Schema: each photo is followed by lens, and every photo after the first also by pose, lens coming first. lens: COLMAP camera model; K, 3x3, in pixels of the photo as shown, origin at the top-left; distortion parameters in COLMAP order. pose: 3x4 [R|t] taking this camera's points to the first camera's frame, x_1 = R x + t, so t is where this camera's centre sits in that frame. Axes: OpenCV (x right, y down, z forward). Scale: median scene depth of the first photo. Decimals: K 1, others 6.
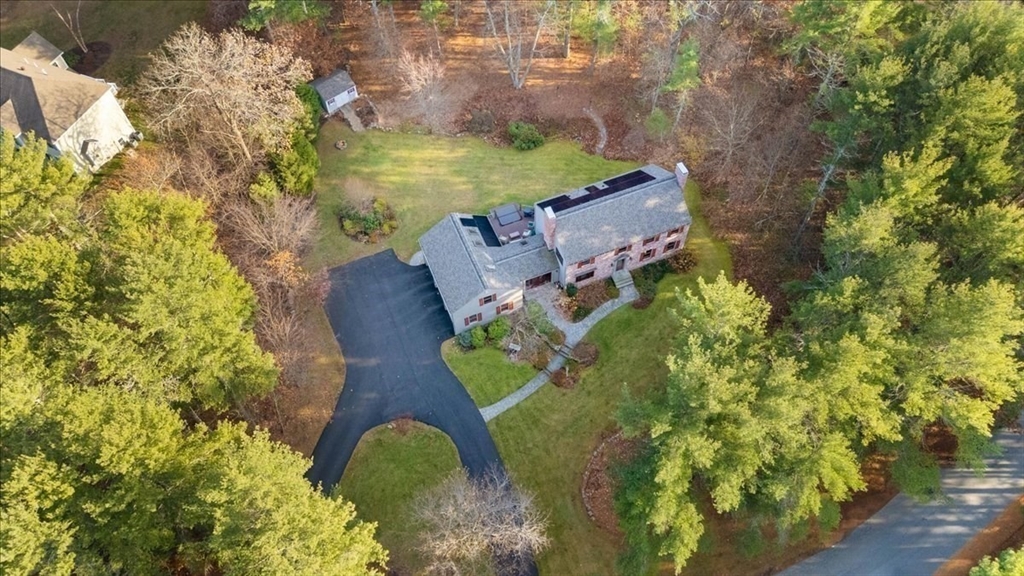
lens RADIAL K [[740.2, 0, 510.6], [0, 740.2, 286.4], [0, 0, 1]] dist [0.050428, -0.028719]
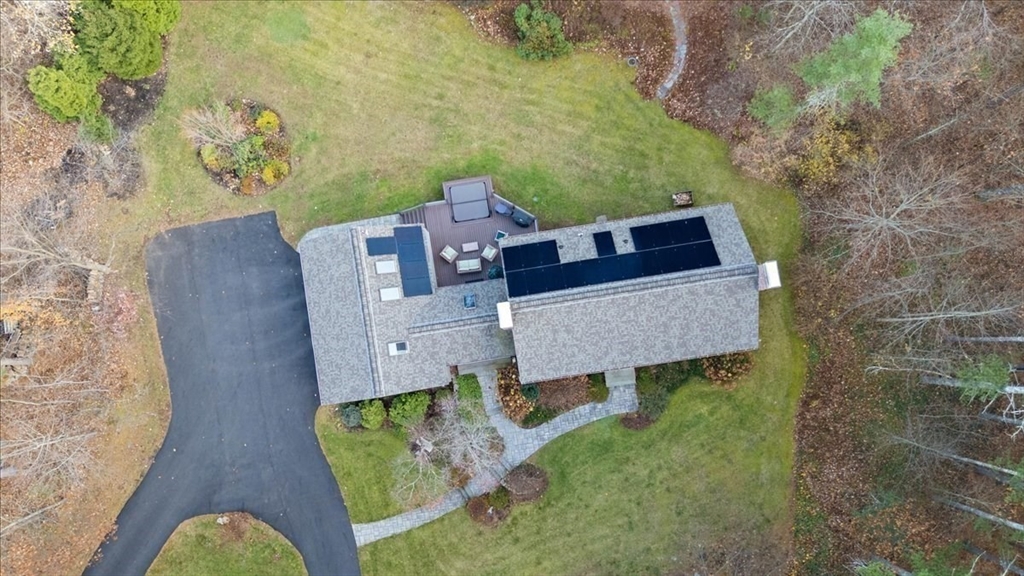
lens RADIAL K [[740.2, 0, 512.3], [0, 740.2, 289.3], [0, 0, 1]] dist [0.050428, -0.028719]
pose [[0.974567, 0.223836, -0.010792, 0.056507], [-0.192139, 0.859409, 0.473812, -0.353041], [0.115331, -0.459688, 0.880560, 0.492368]]
